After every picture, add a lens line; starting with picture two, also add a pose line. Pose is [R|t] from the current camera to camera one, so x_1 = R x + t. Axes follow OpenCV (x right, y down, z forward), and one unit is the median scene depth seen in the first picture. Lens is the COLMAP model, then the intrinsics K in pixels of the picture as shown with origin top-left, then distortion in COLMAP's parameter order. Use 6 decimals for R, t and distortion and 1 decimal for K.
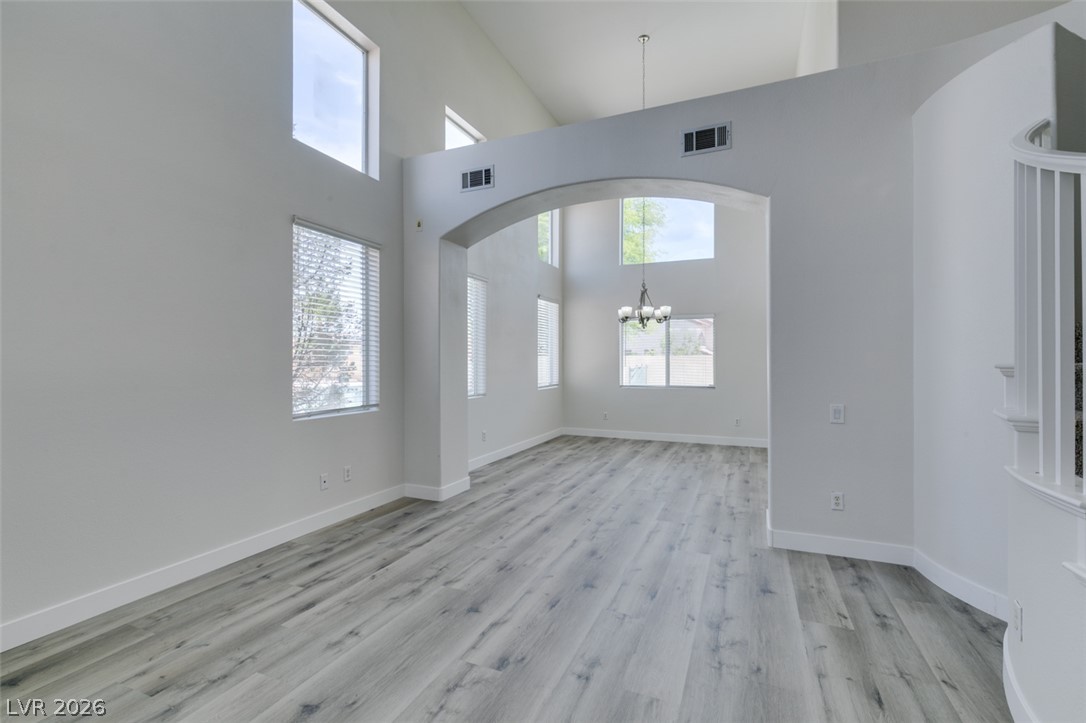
lens RADIAL K [[485.5, 0, 539.9], [0, 485.5, 360.3], [0, 0, 1]] dist [0.003835, -0.000266]
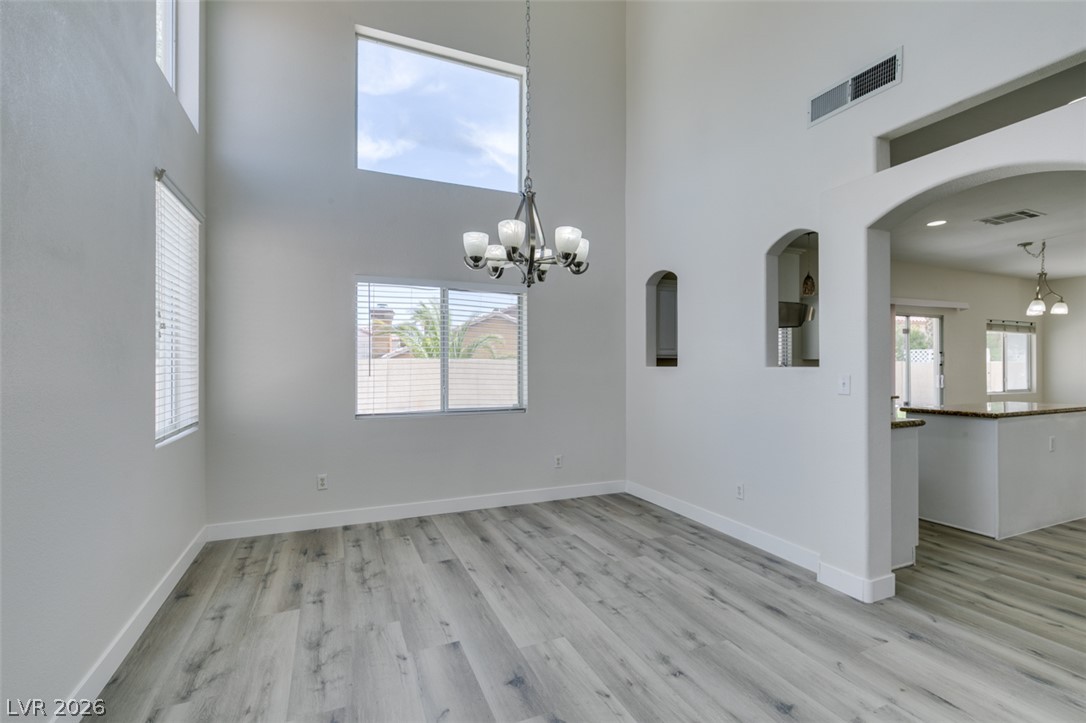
lens RADIAL K [[478.4, 0, 532.3], [0, 478.4, 369.2], [0, 0, 1]] dist [-0.012735, 0.000101]
pose [[0.696926, -0.005811, 0.717119, -0.127038], [-0.000968, 0.999959, 0.009043, 0.001948], [-0.717142, -0.006996, 0.696892, 1.170854]]
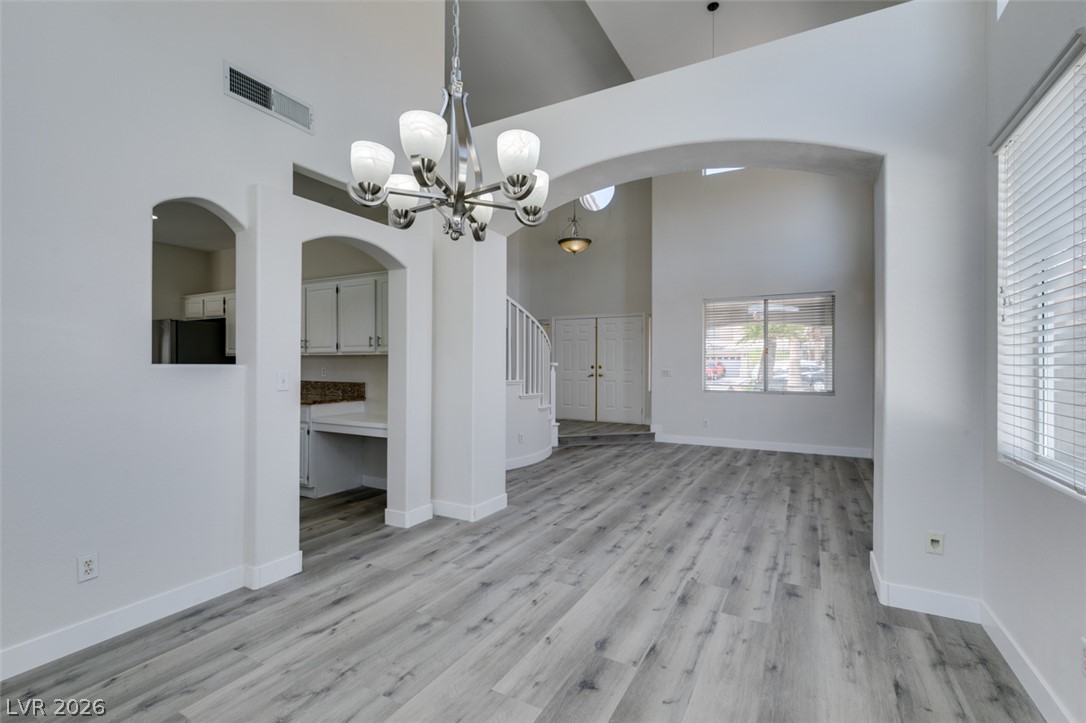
lens RADIAL K [[495.0, 0, 537.9], [0, 495.0, 363.5], [0, 0, 1]] dist [-0.001924, -0.000534]
pose [[-0.995375, -0.003635, 0.095998, 0.237285], [-0.003948, 0.999987, -0.003076, 0.003730], [-0.095985, -0.003441, -0.995377, 2.083593]]
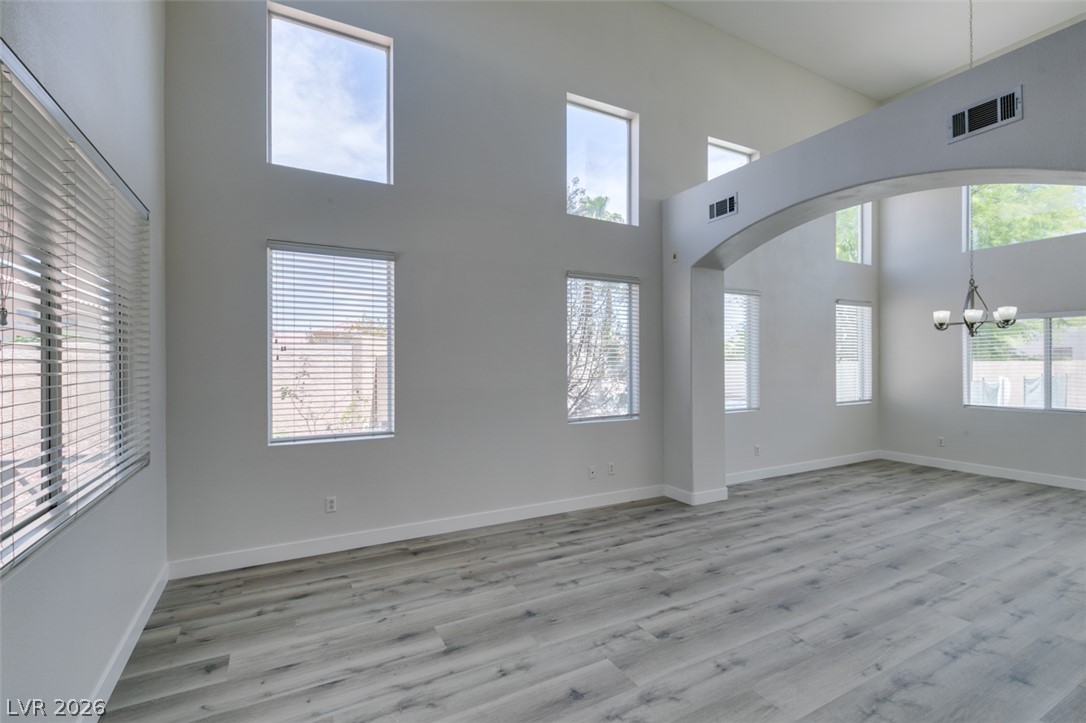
lens RADIAL K [[484.2, 0, 541.6], [0, 484.2, 363.7], [0, 0, 1]] dist [0.000890, -0.000097]
pose [[0.786509, -0.002102, -0.617575, 0.245833], [0.004023, 0.999990, 0.001719, -0.041614], [0.617566, -0.003836, 0.786510, -0.091684]]
